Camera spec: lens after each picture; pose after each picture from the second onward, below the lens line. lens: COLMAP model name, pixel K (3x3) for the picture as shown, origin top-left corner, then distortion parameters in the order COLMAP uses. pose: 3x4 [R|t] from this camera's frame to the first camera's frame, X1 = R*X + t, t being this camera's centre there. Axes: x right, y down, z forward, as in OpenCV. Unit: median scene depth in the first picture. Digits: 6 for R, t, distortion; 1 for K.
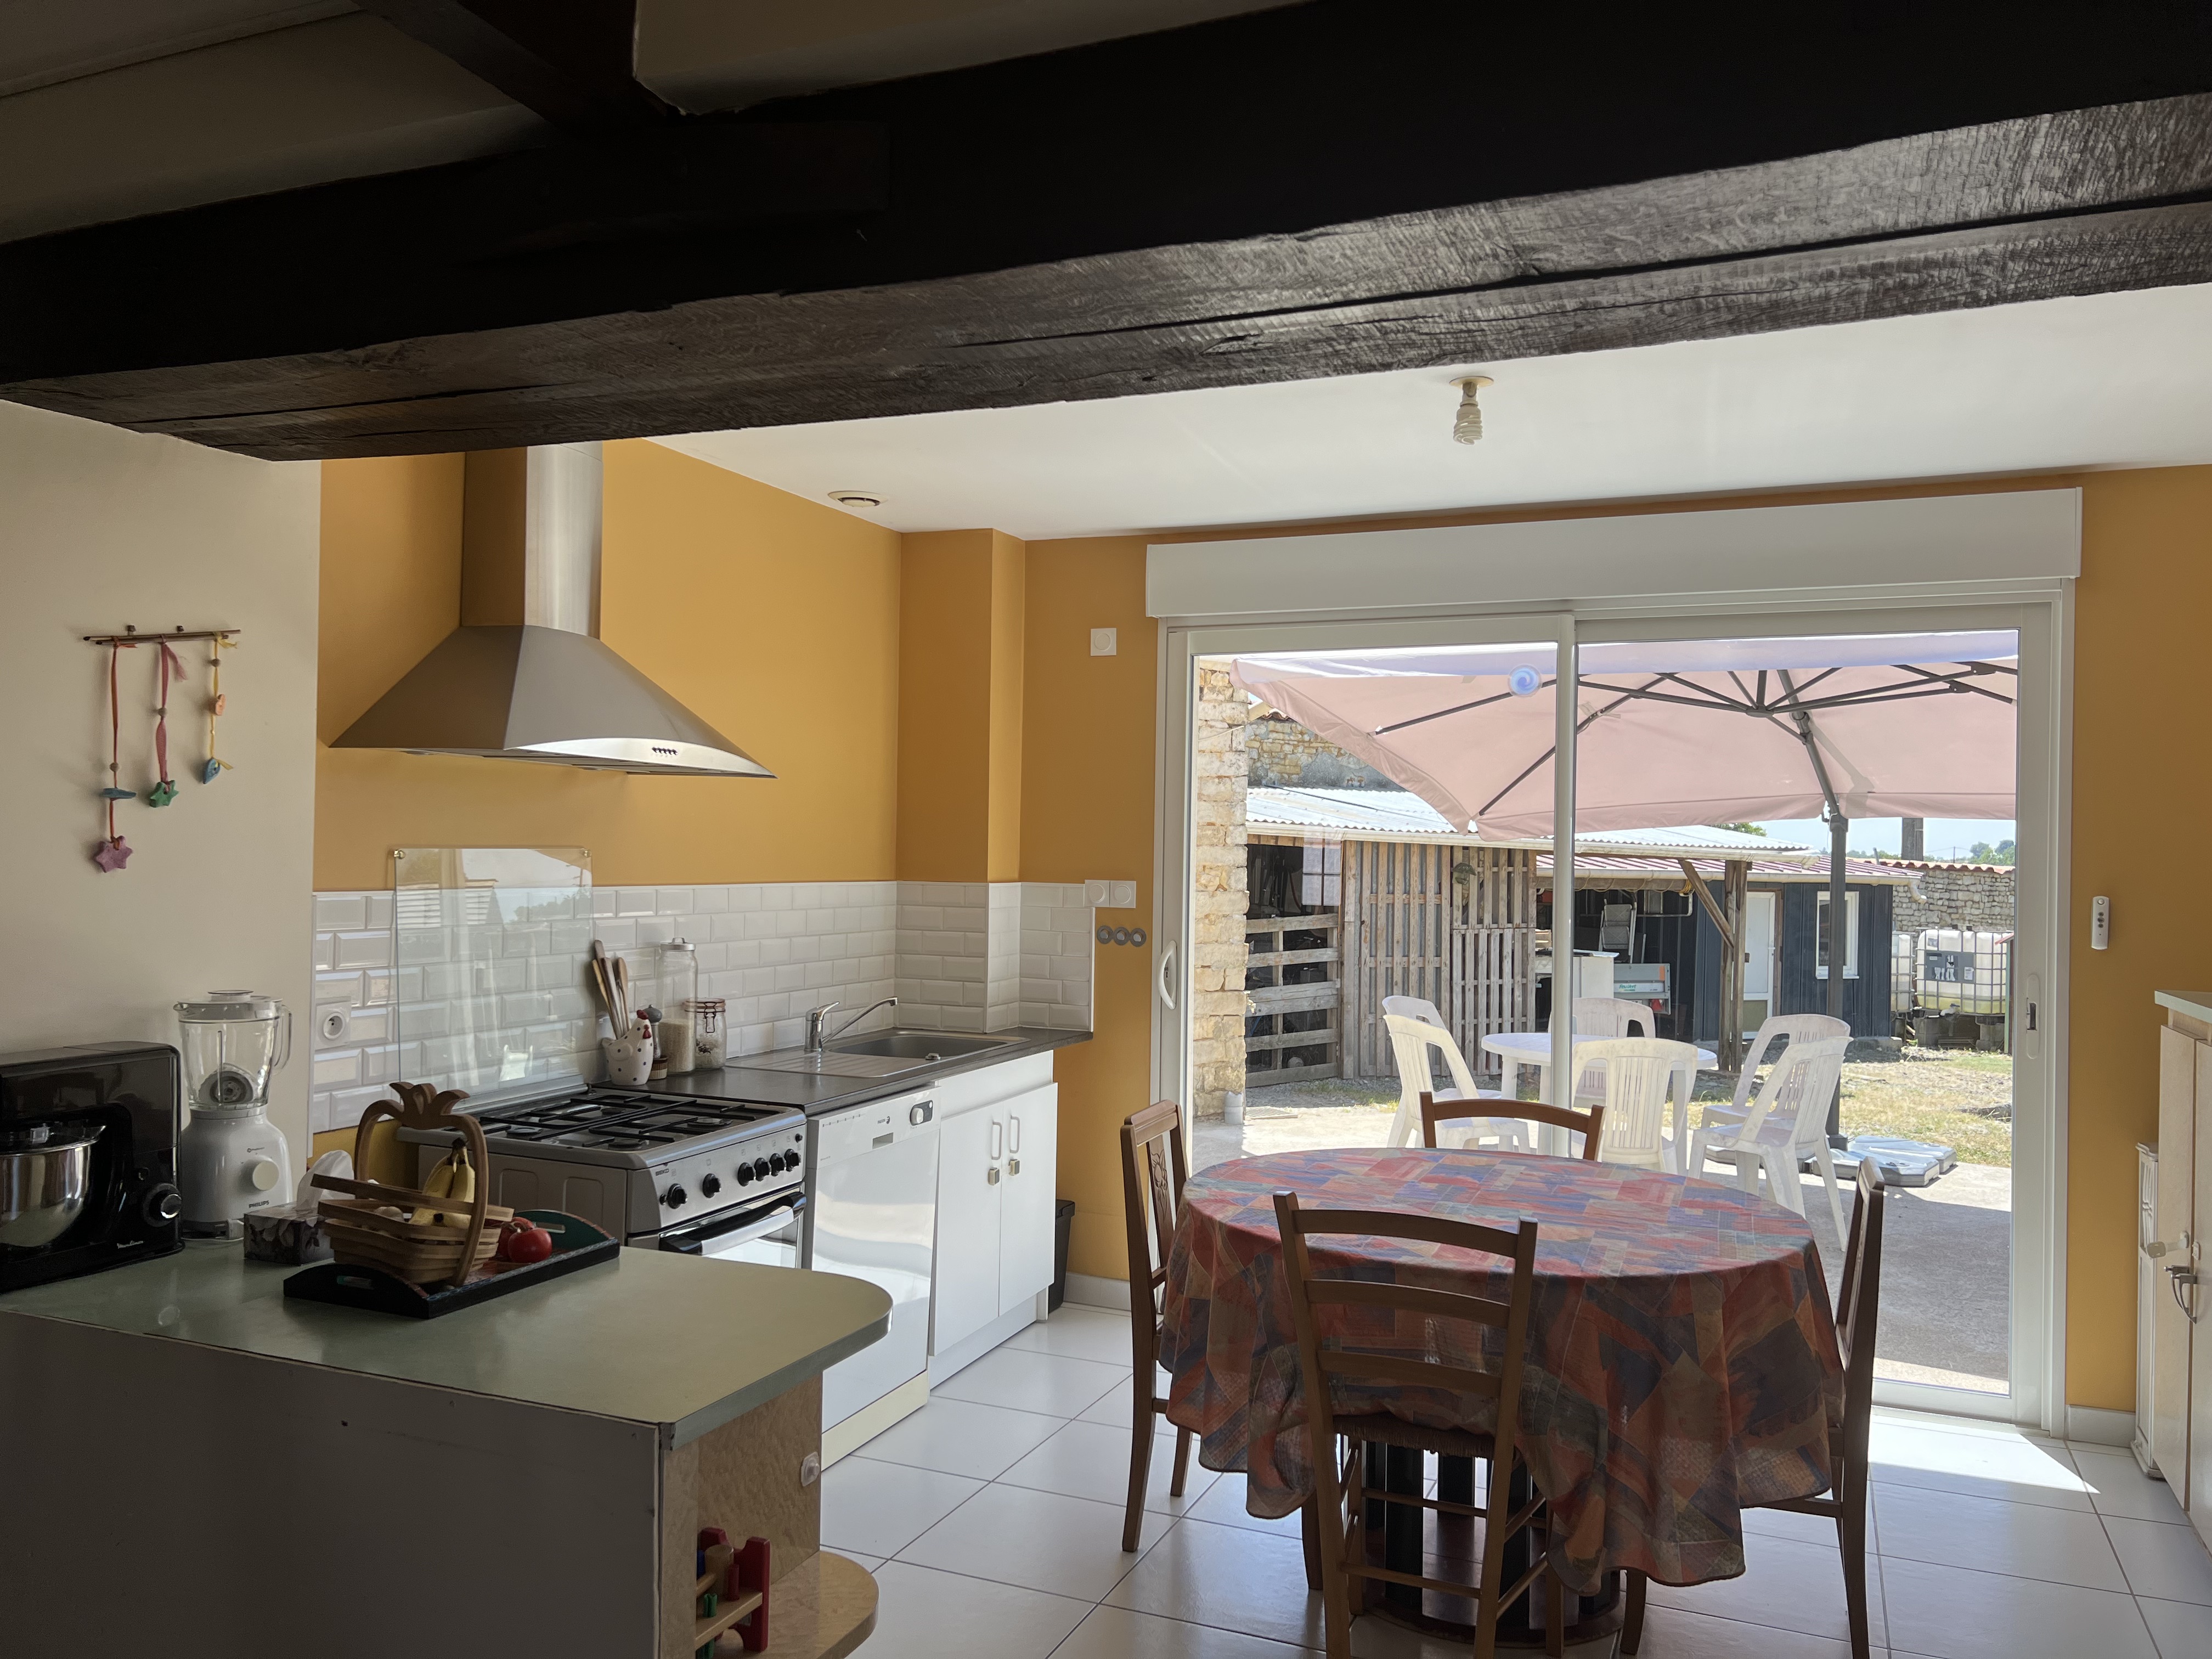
lens RADIAL K [[1662.4, 0, 1103.5], [0, 1662.4, 832.8], [0, 0, 1]] dist [0.045153, -0.055225]
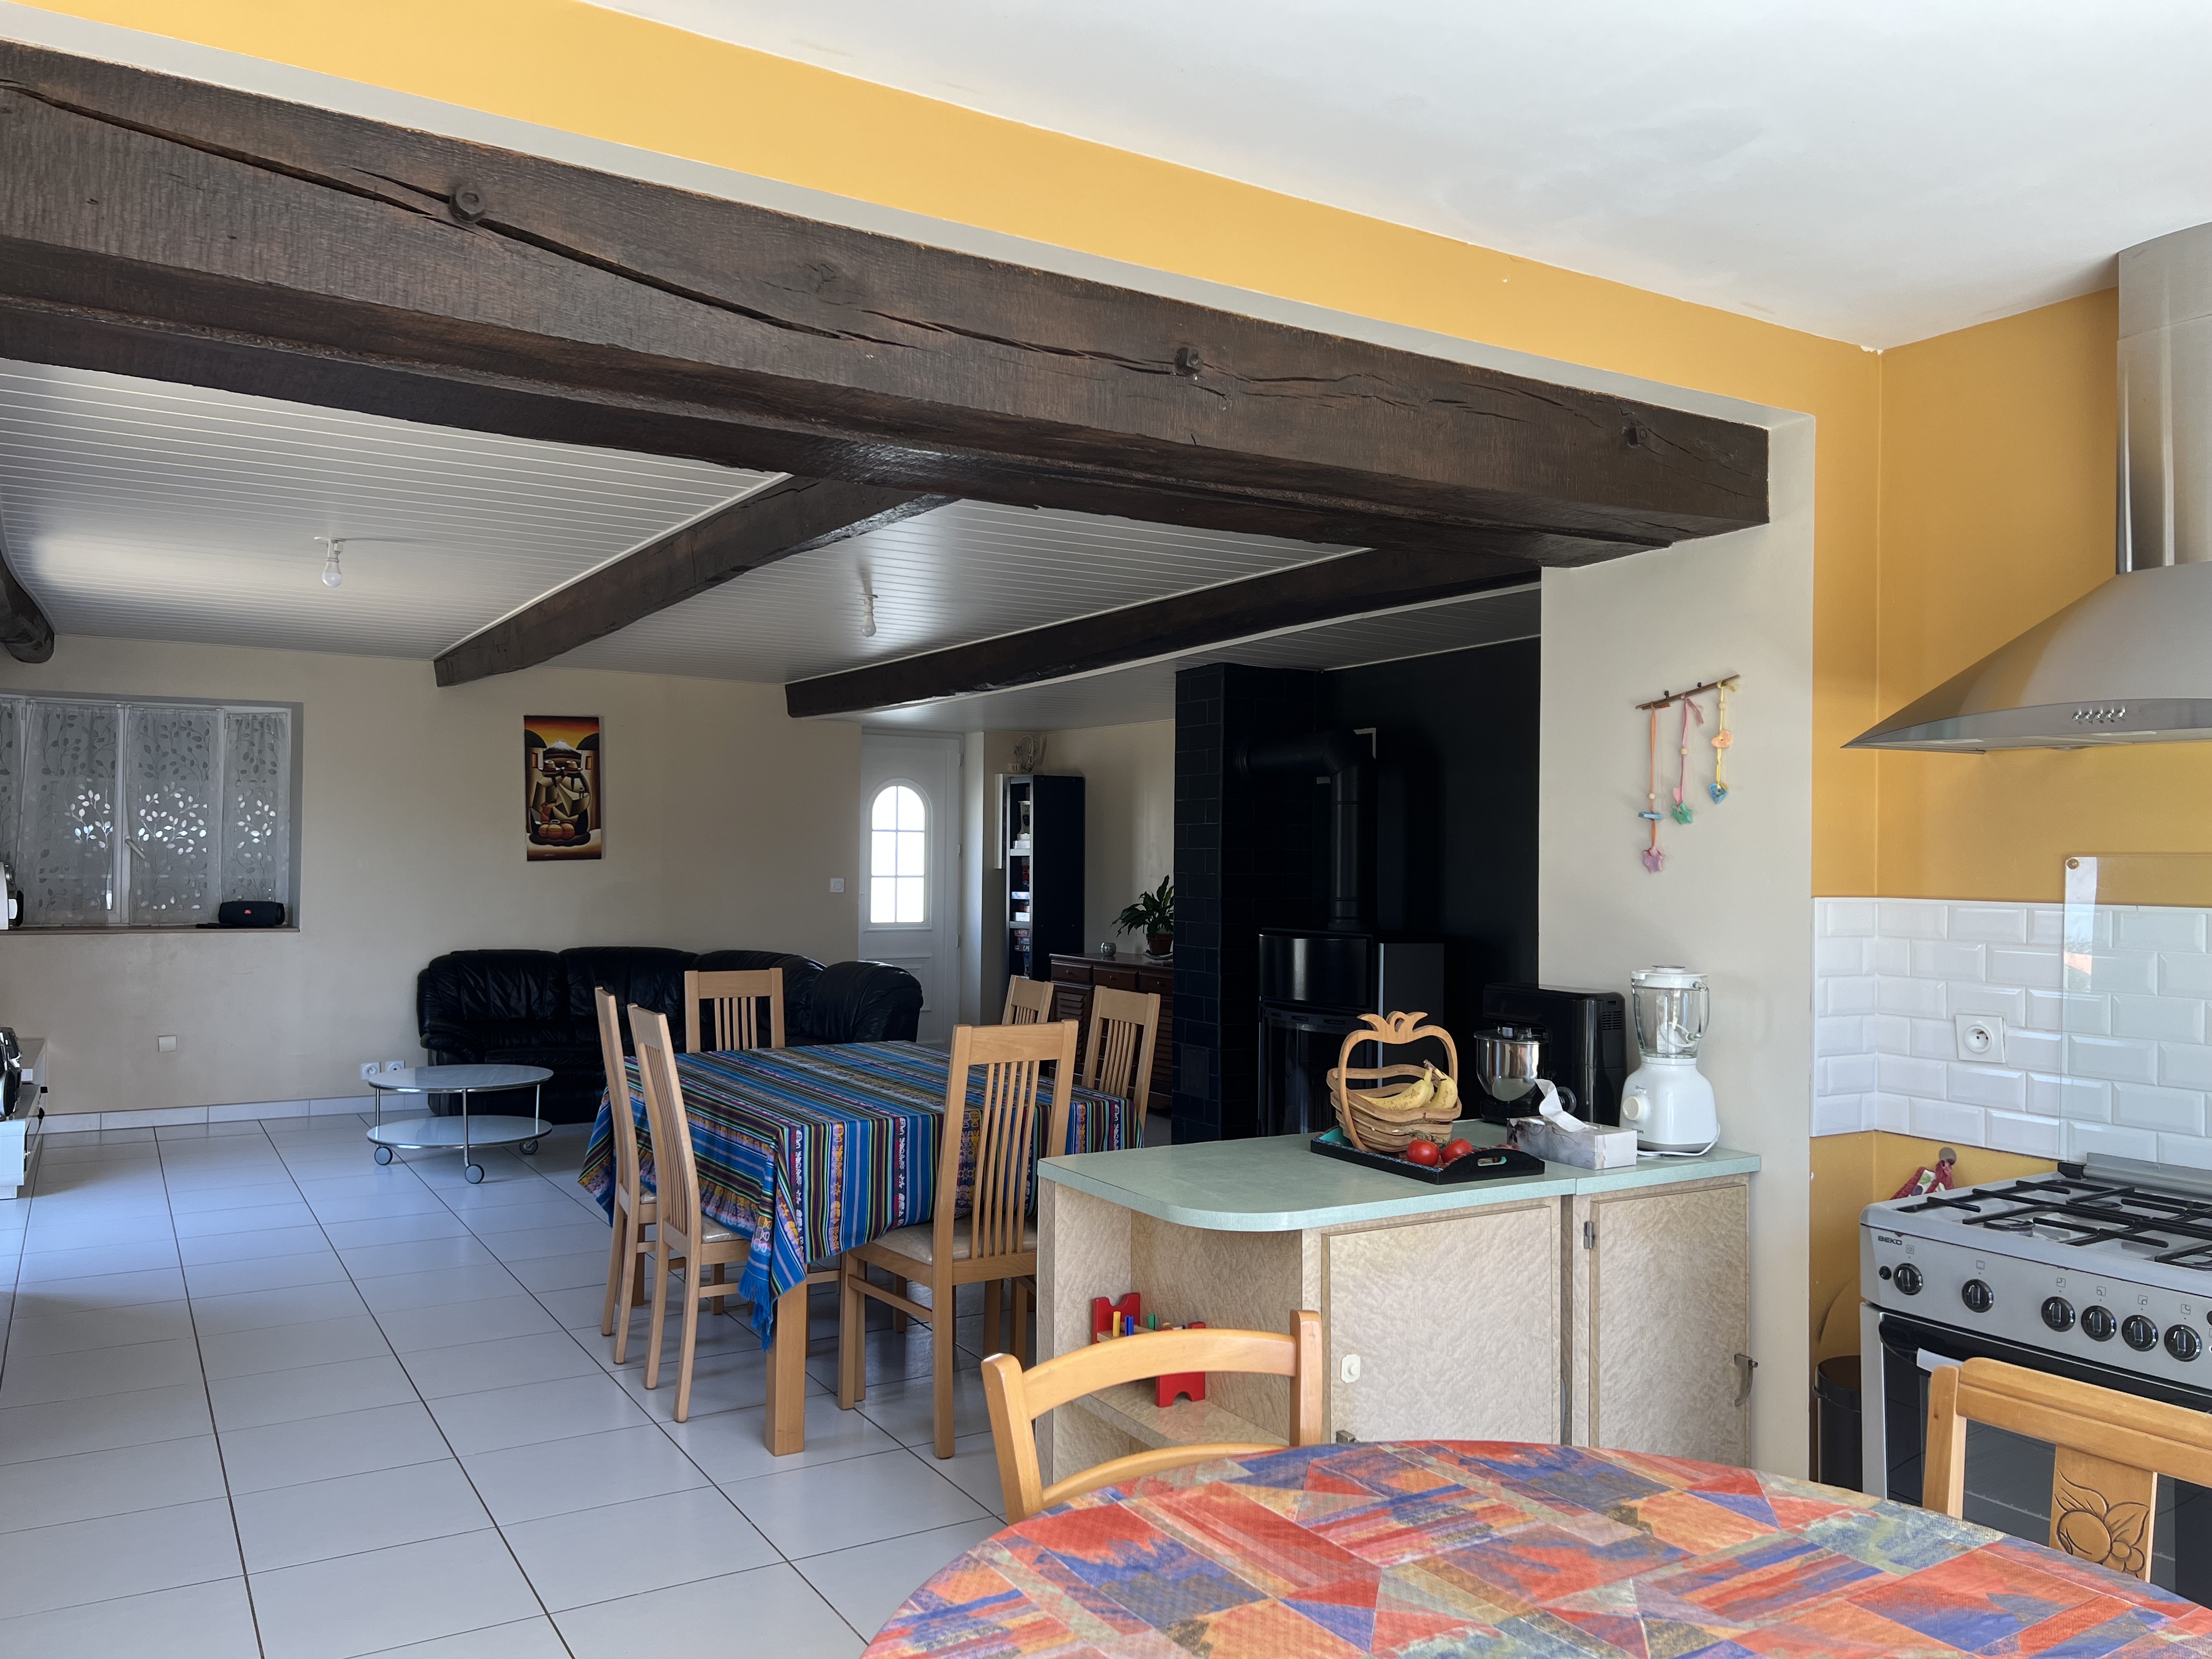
lens RADIAL K [[1662.4, 0, 1103.5], [0, 1662.4, 832.8], [0, 0, 1]] dist [0.045153, -0.055225]
pose [[-0.593311, -0.033251, -0.804286, 0.507204], [-0.011782, 0.999398, -0.032625, 0.026724], [0.804887, -0.009881, -0.593346, 0.940613]]
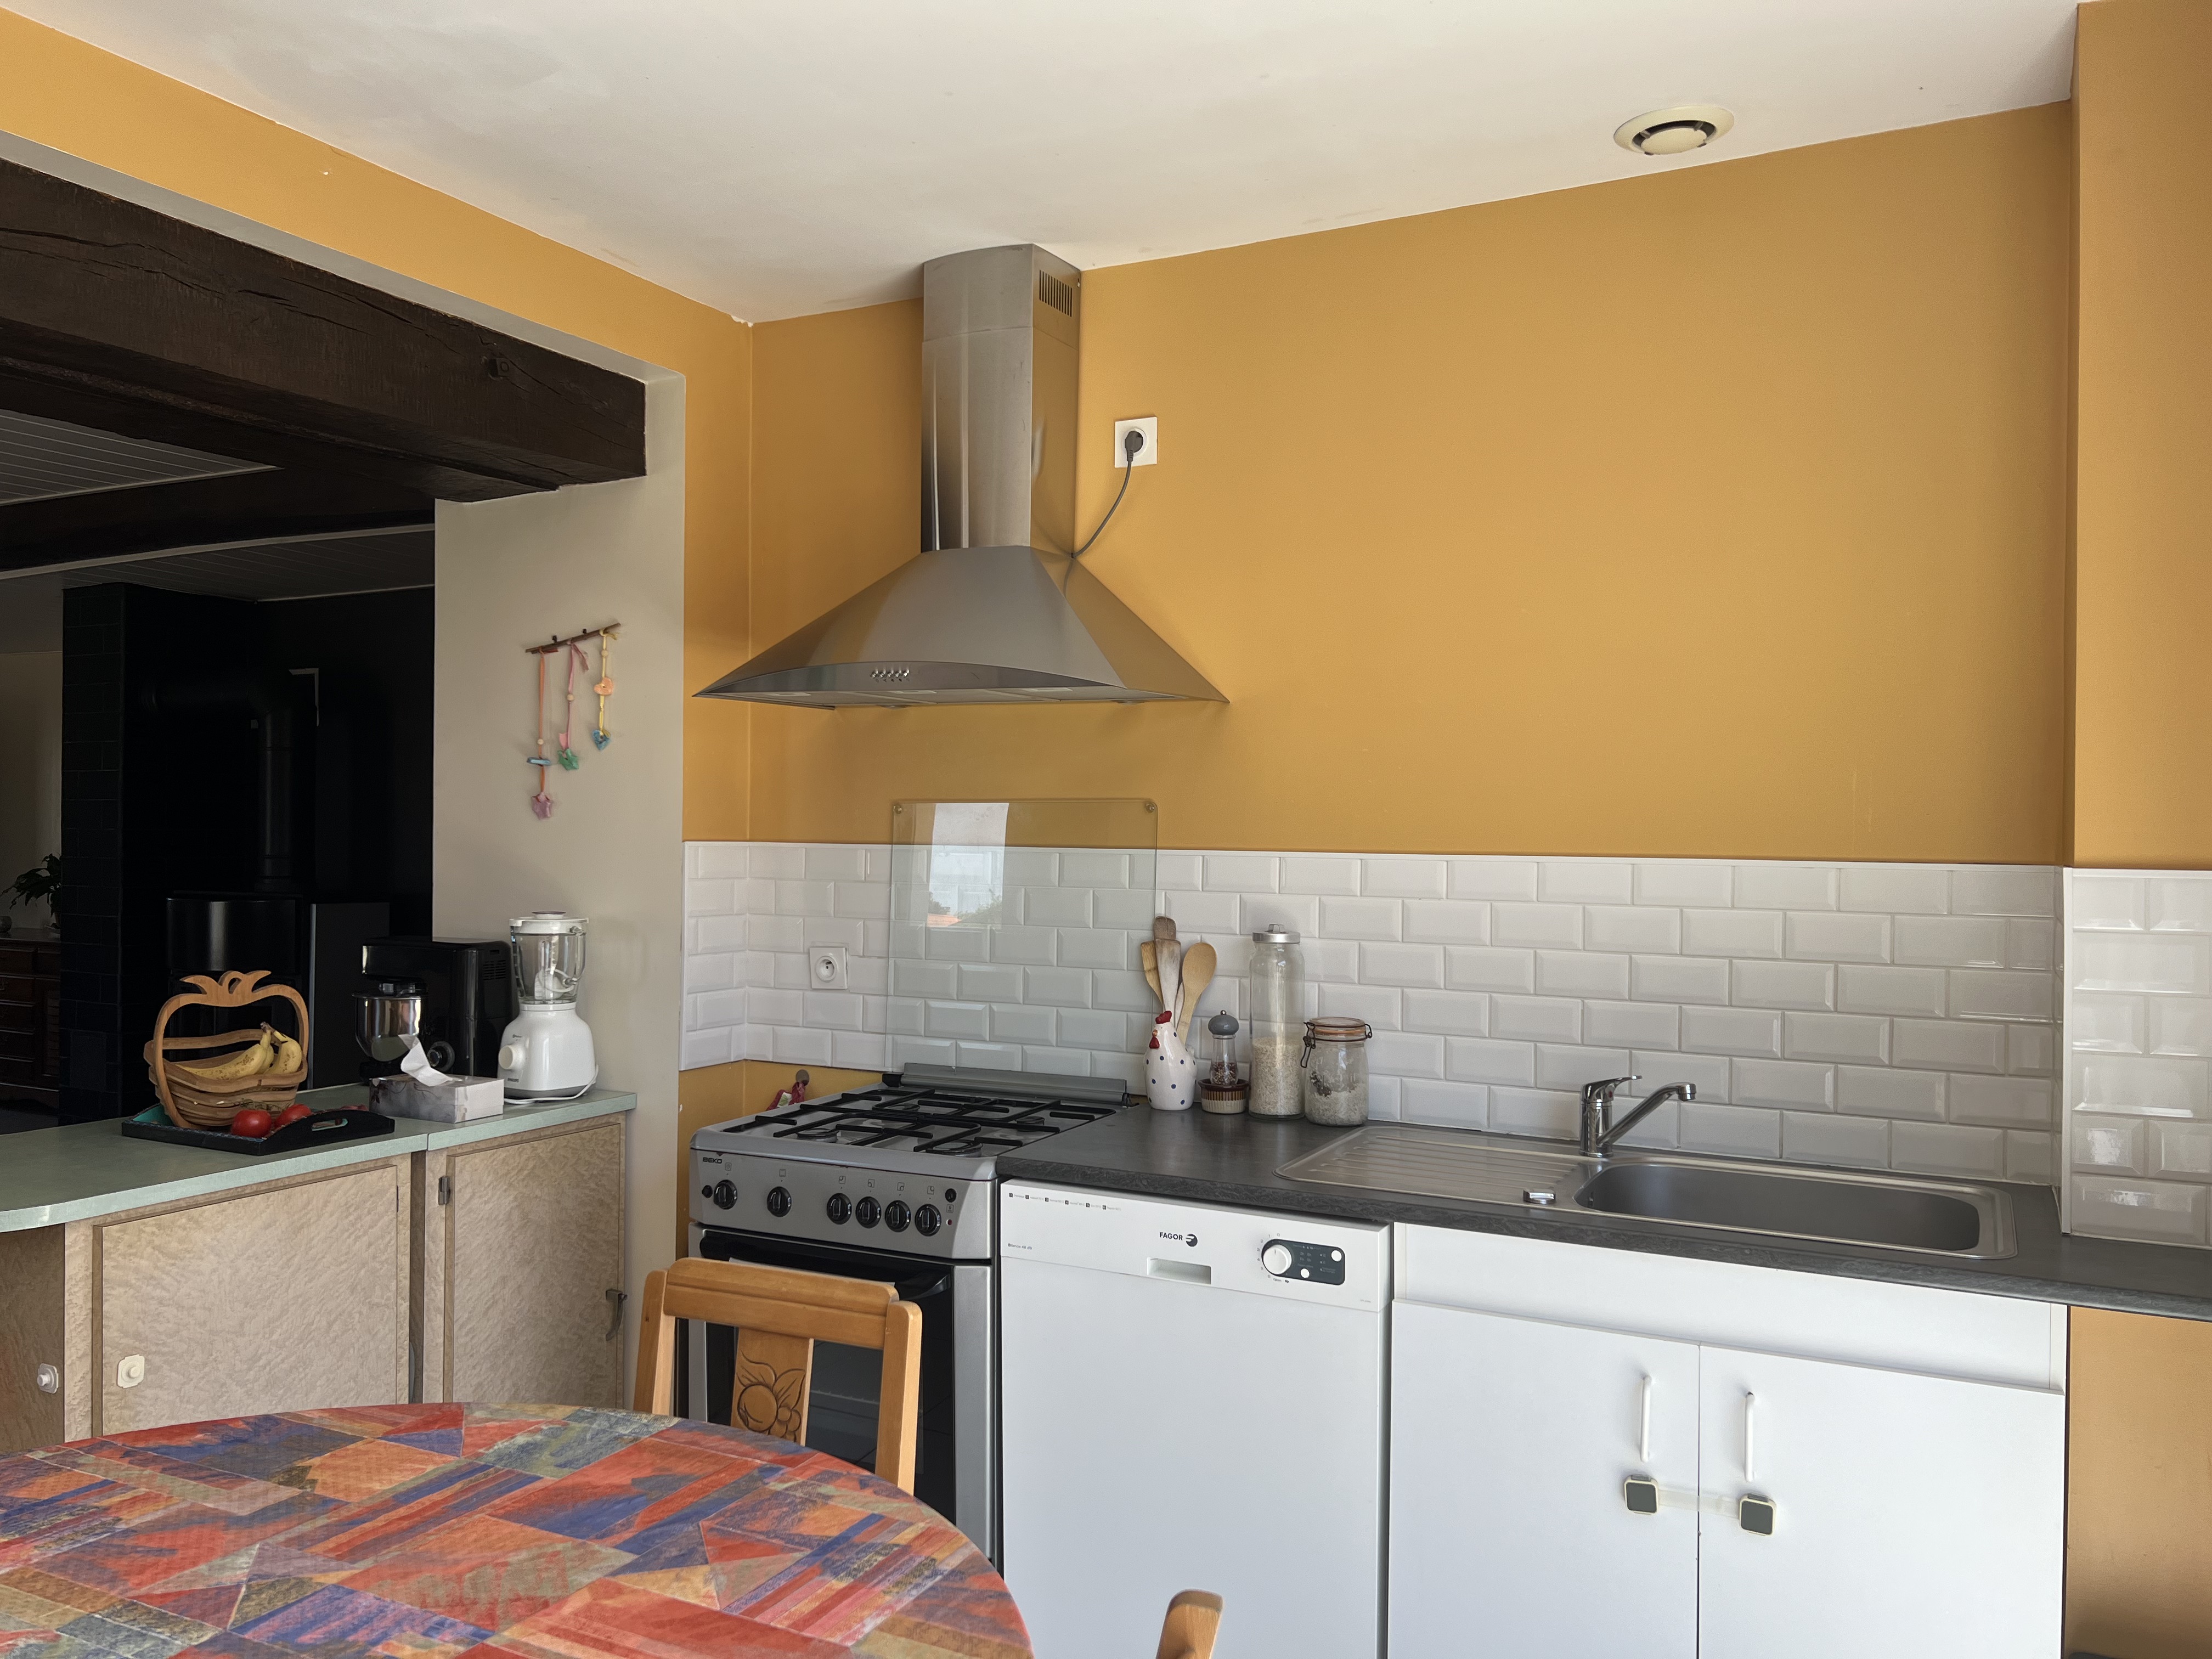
lens RADIAL K [[1662.4, 0, 1103.5], [0, 1662.4, 832.8], [0, 0, 1]] dist [0.045153, -0.055225]
pose [[-0.085899, -0.013680, -0.996210, 0.469784], [-0.000334, 0.999906, -0.013702, 0.034744], [0.996304, -0.000844, -0.085896, 1.019442]]
